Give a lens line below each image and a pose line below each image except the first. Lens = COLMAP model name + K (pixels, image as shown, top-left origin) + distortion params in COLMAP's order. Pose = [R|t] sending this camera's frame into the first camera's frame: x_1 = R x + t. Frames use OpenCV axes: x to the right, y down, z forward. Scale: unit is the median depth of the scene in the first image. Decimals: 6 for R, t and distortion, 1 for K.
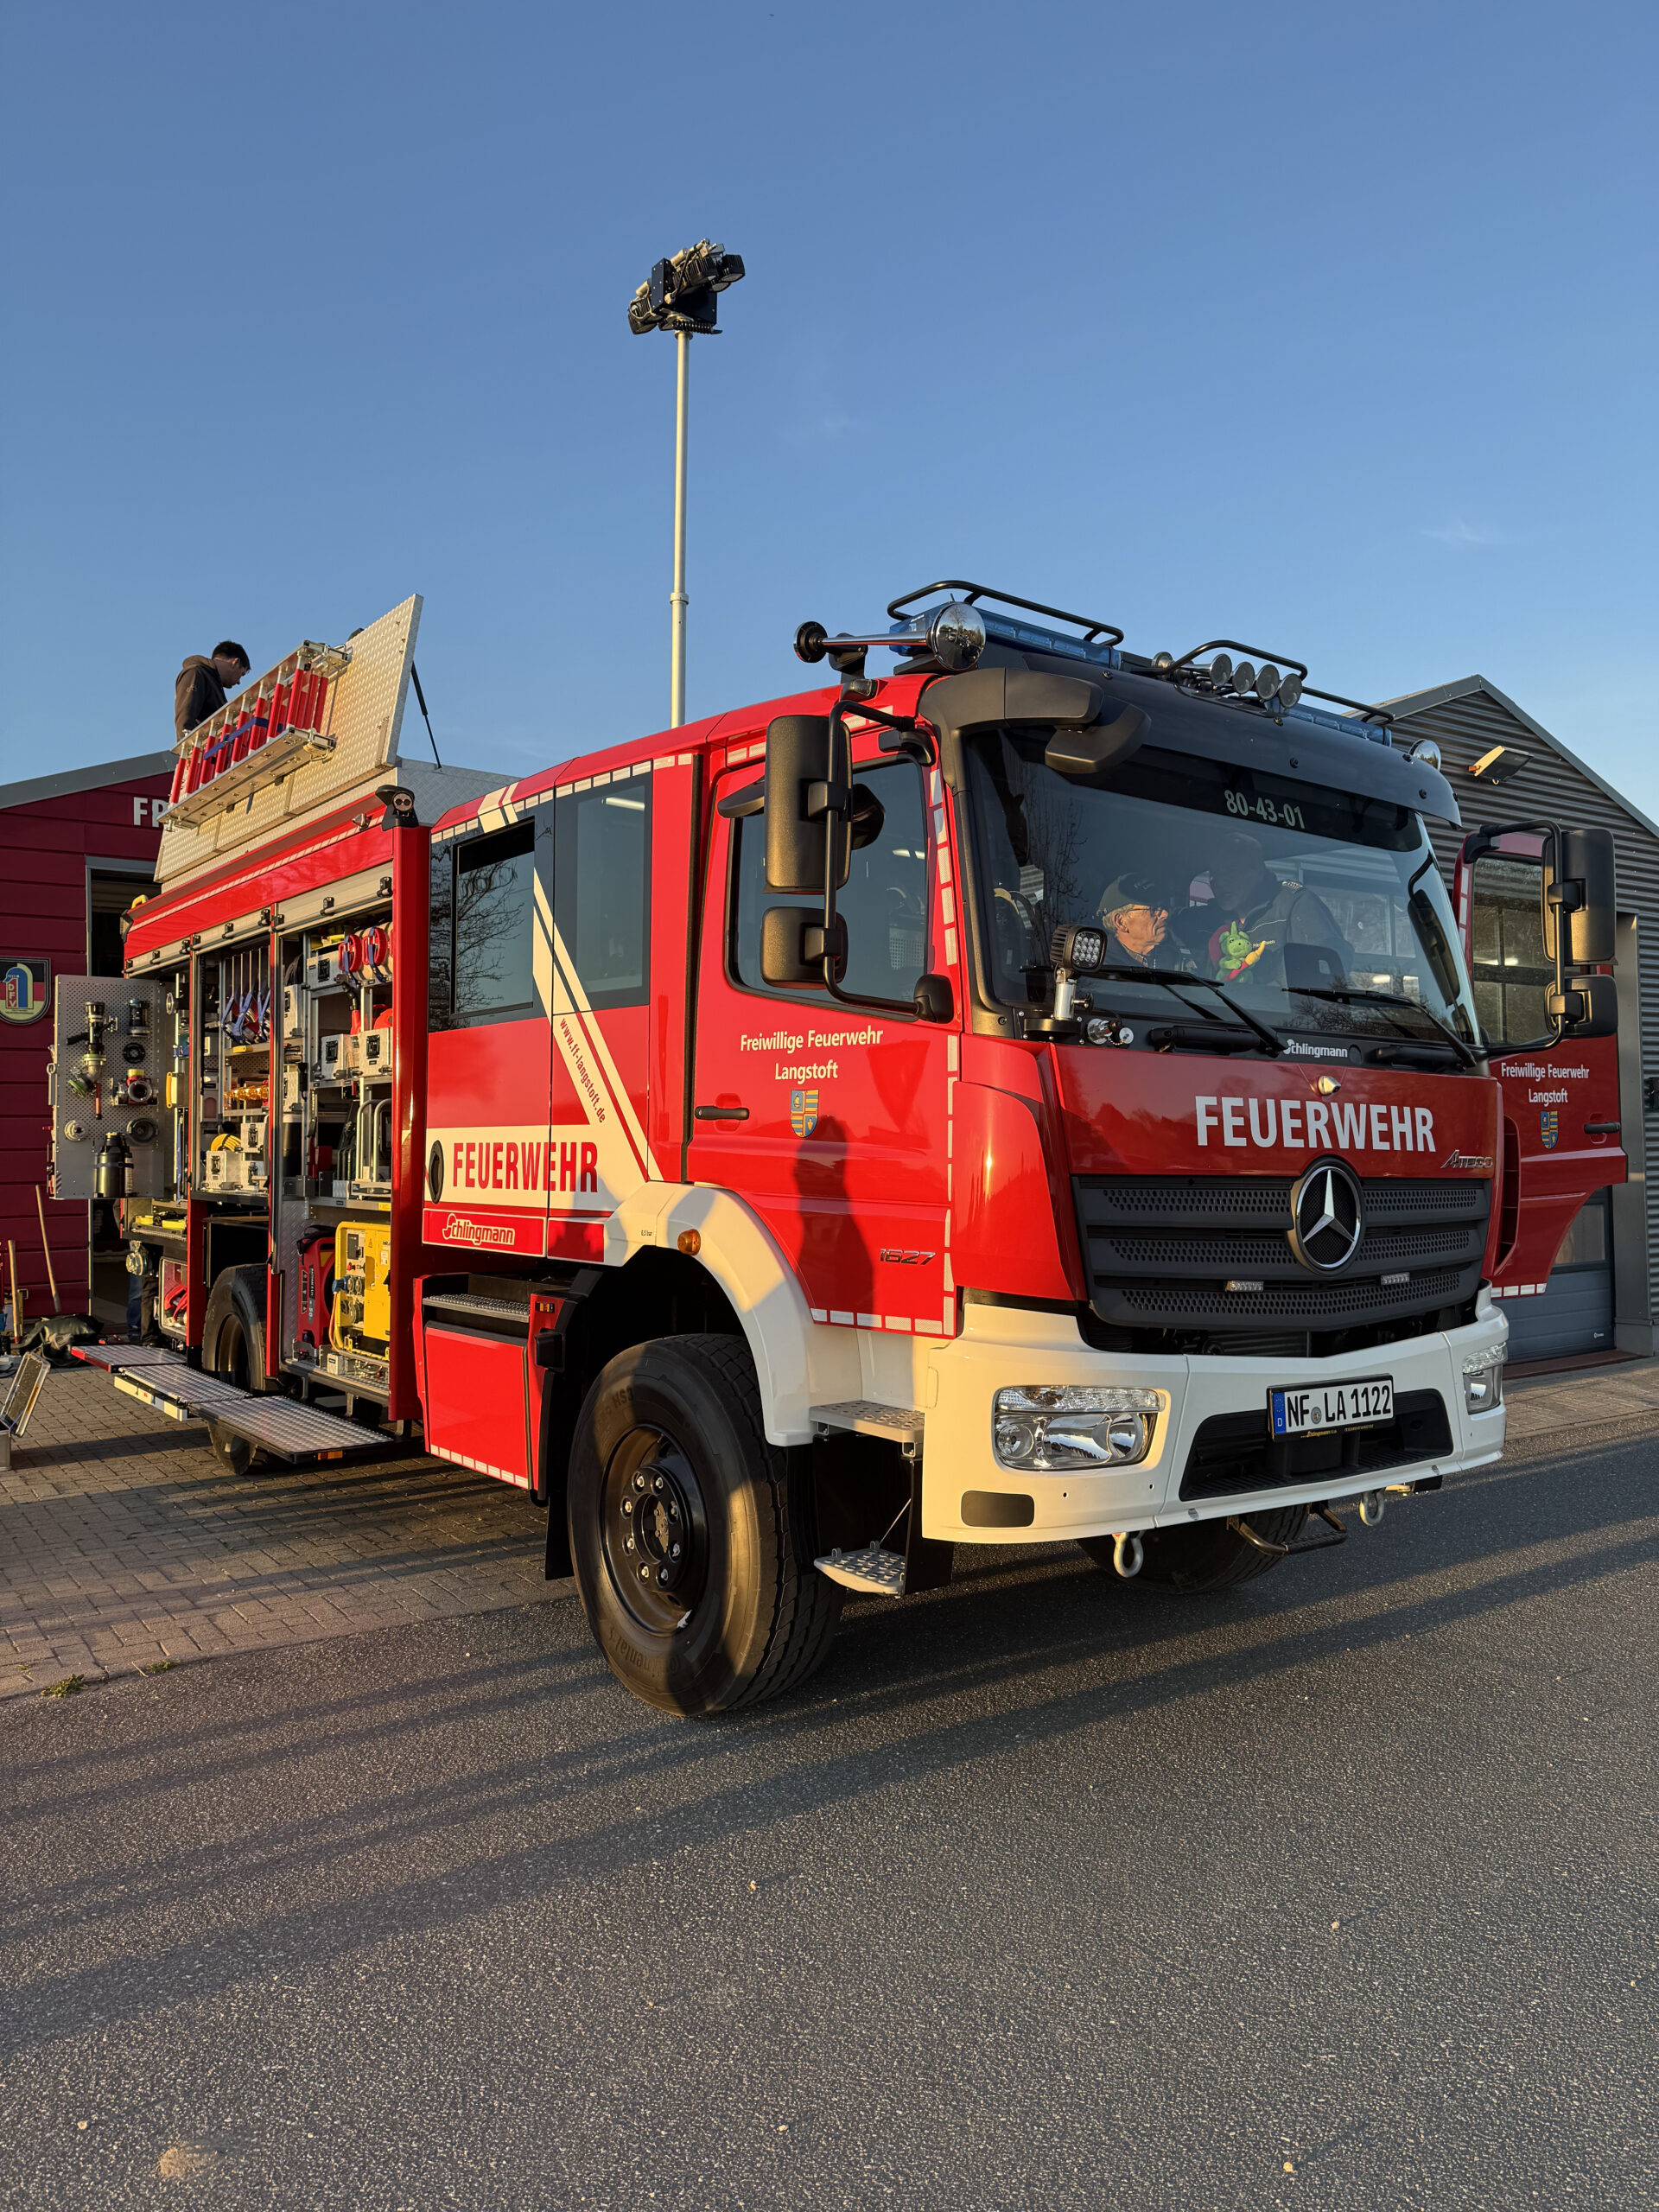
lens RADIAL K [[1589.4, 0, 810.7], [0, 1589.4, 1085.4], [0, 0, 1]] dist [0.095523, -0.017845]
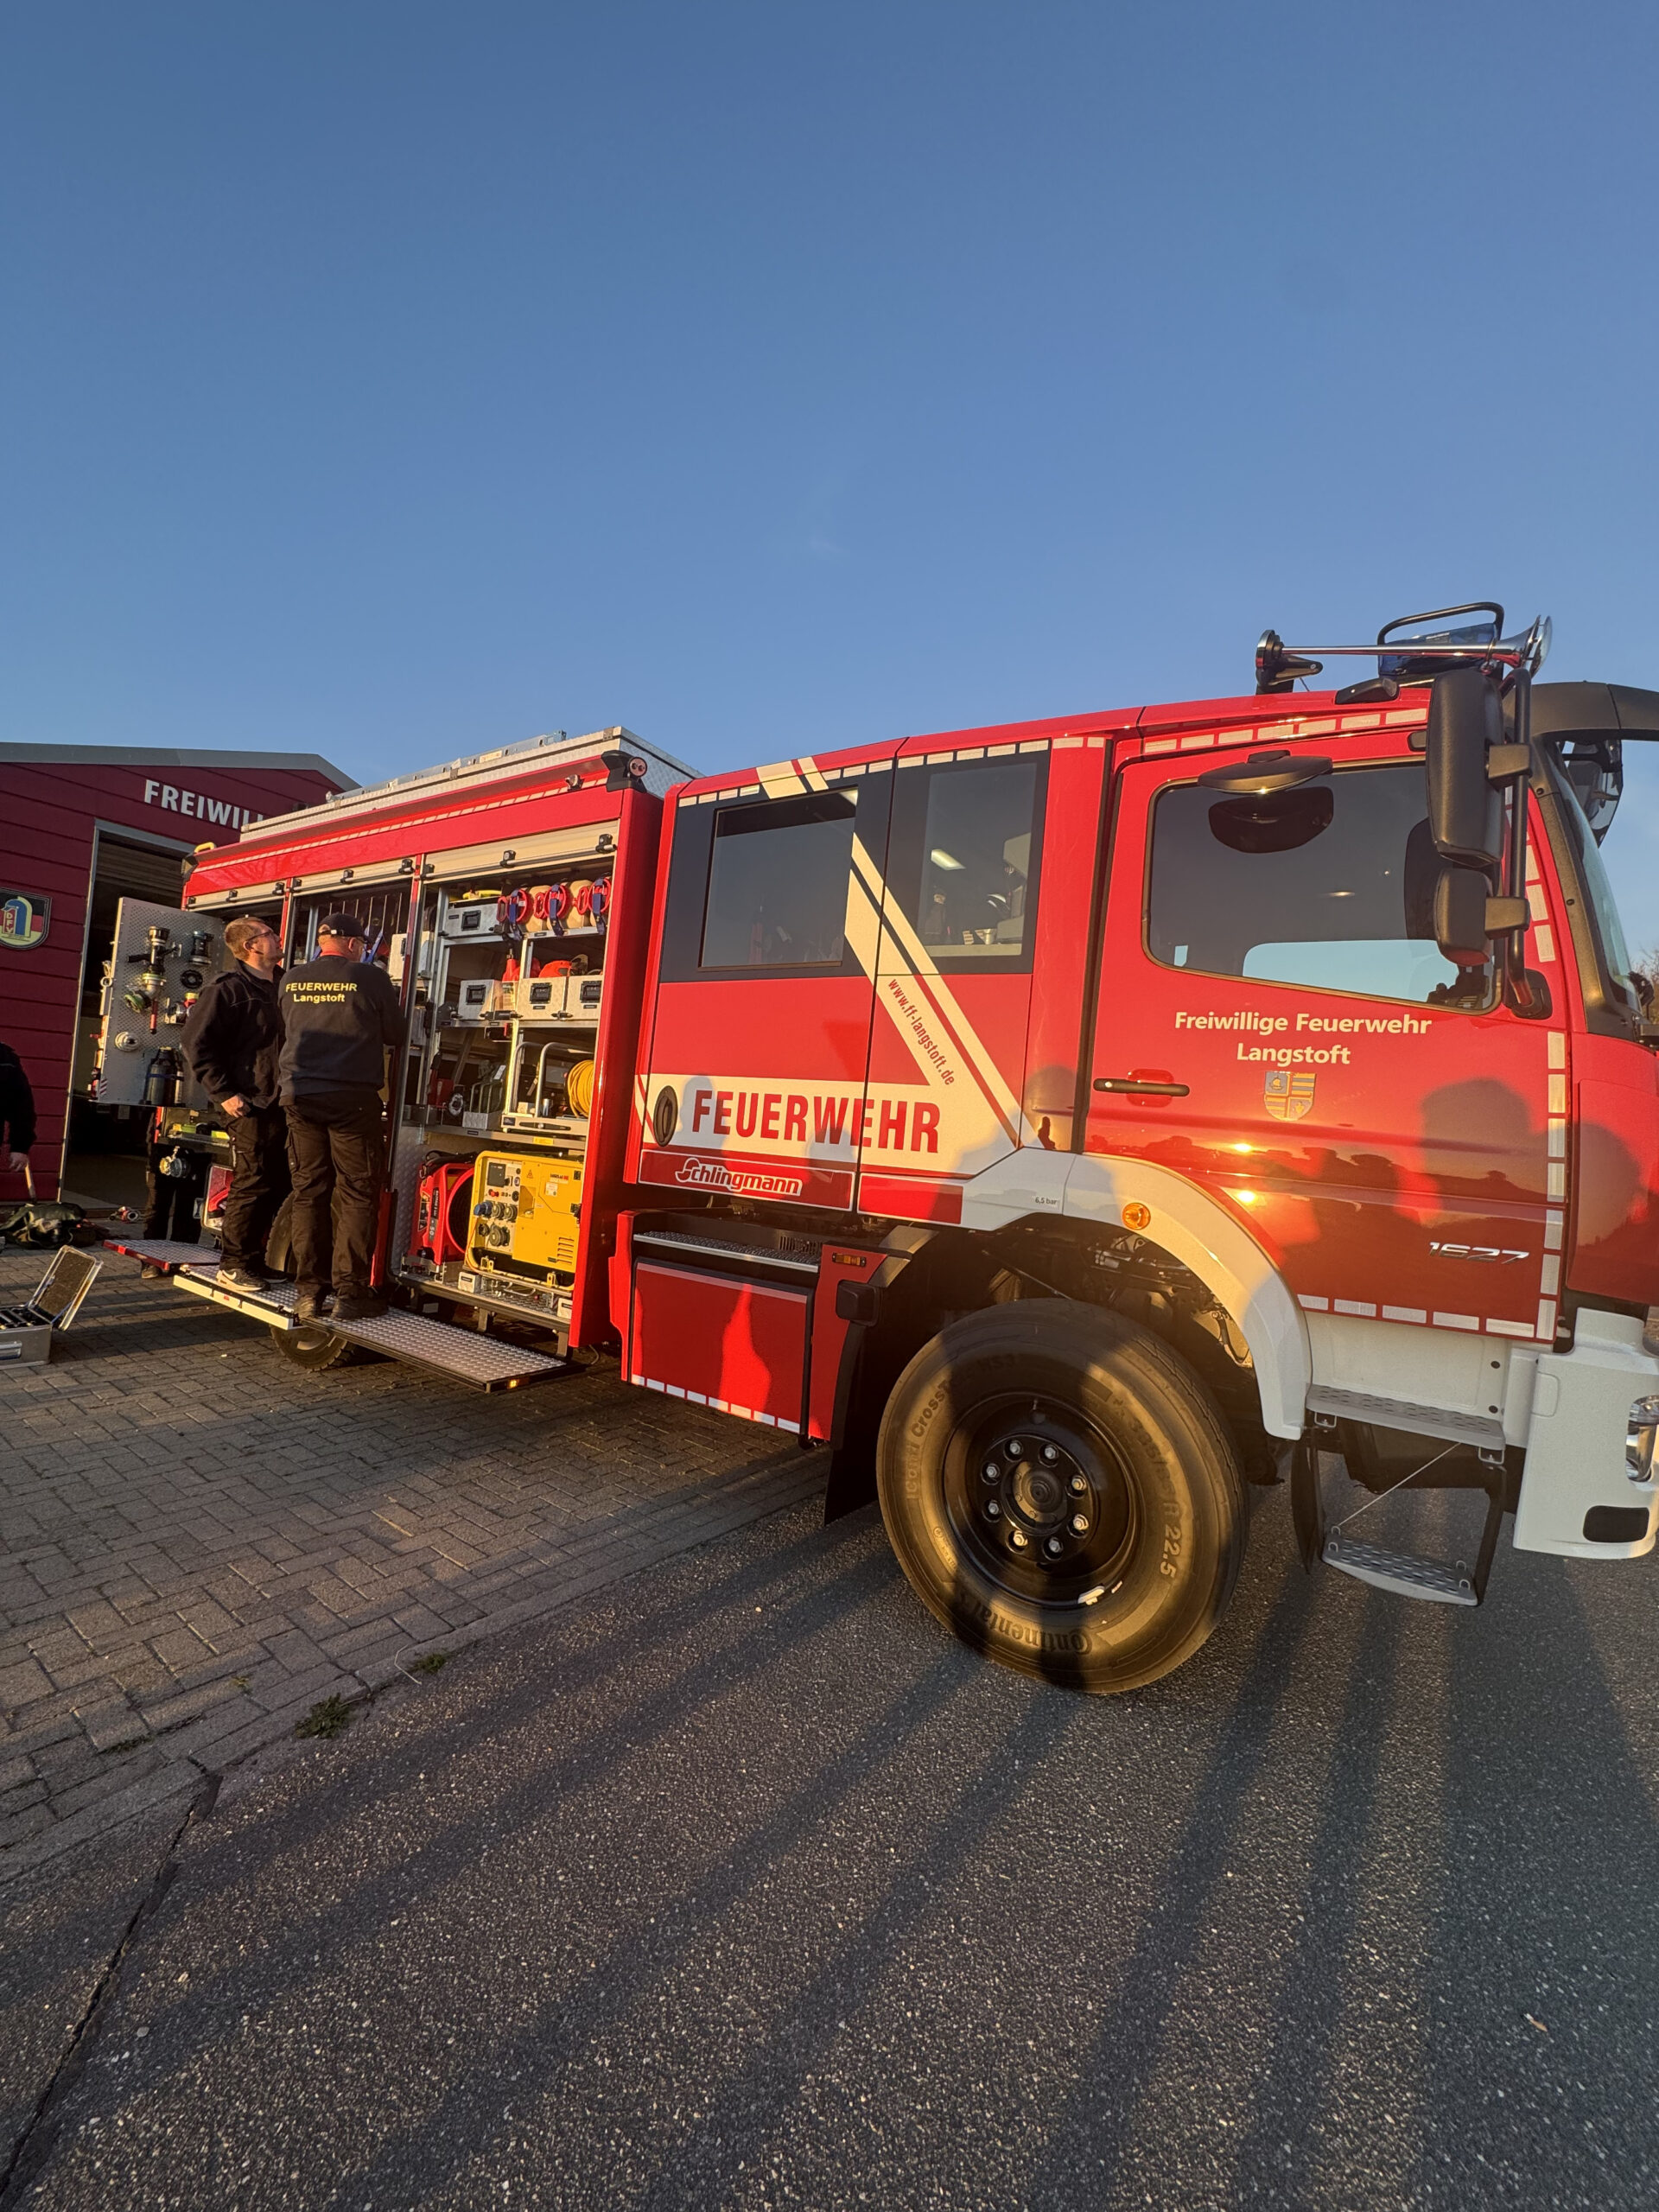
lens RADIAL K [[878.8, 0, 840.0], [0, 878.8, 1092.9], [0, 0, 1]] dist [0.005624, 0.000029]
pose [[0.928888, 0.096836, 0.357478, -0.409120], [-0.097812, 0.995086, -0.015395, 0.045440], [-0.357212, -0.020665, 0.933795, 0.517793]]
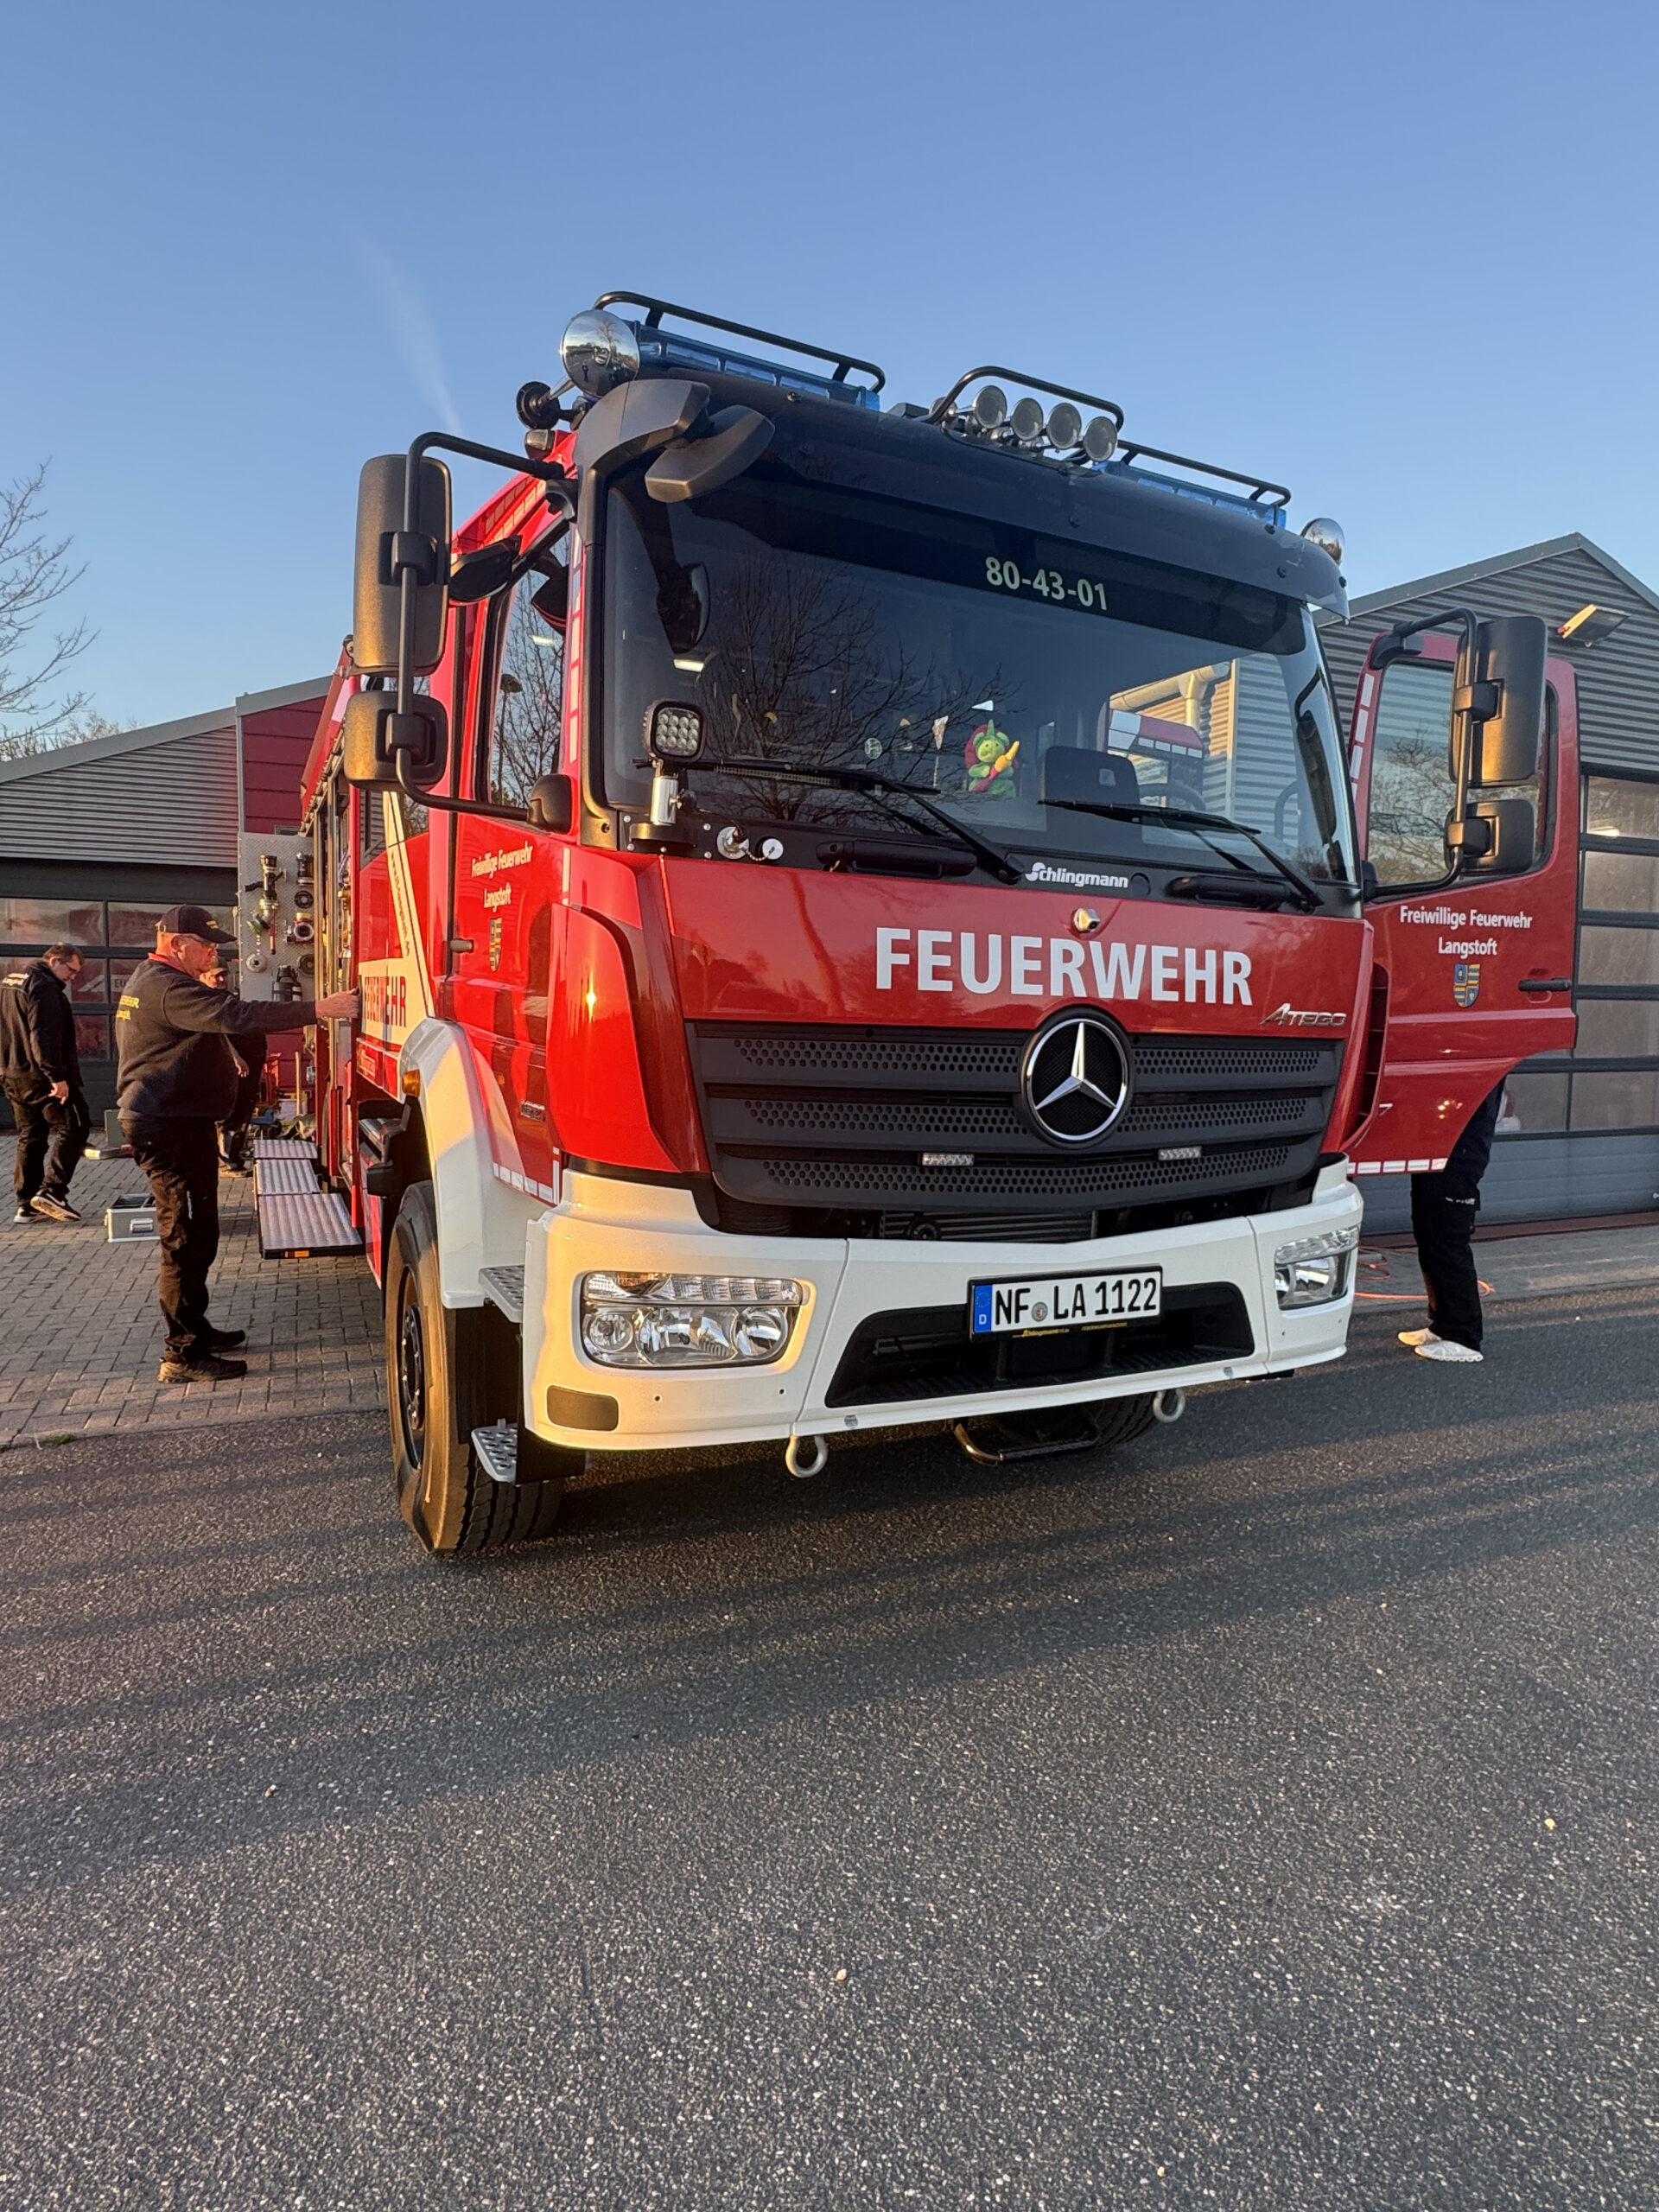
lens RADIAL K [[1246.4, 0, 840.6], [0, 1246.4, 1072.0], [0, 0, 1]] dist [0.010965, 0.001763]
pose [[0.982031, 0.035704, -0.185311, 0.283245], [-0.017152, 0.994762, 0.100769, 0.013379], [0.187938, -0.095779, 0.977500, 0.304686]]
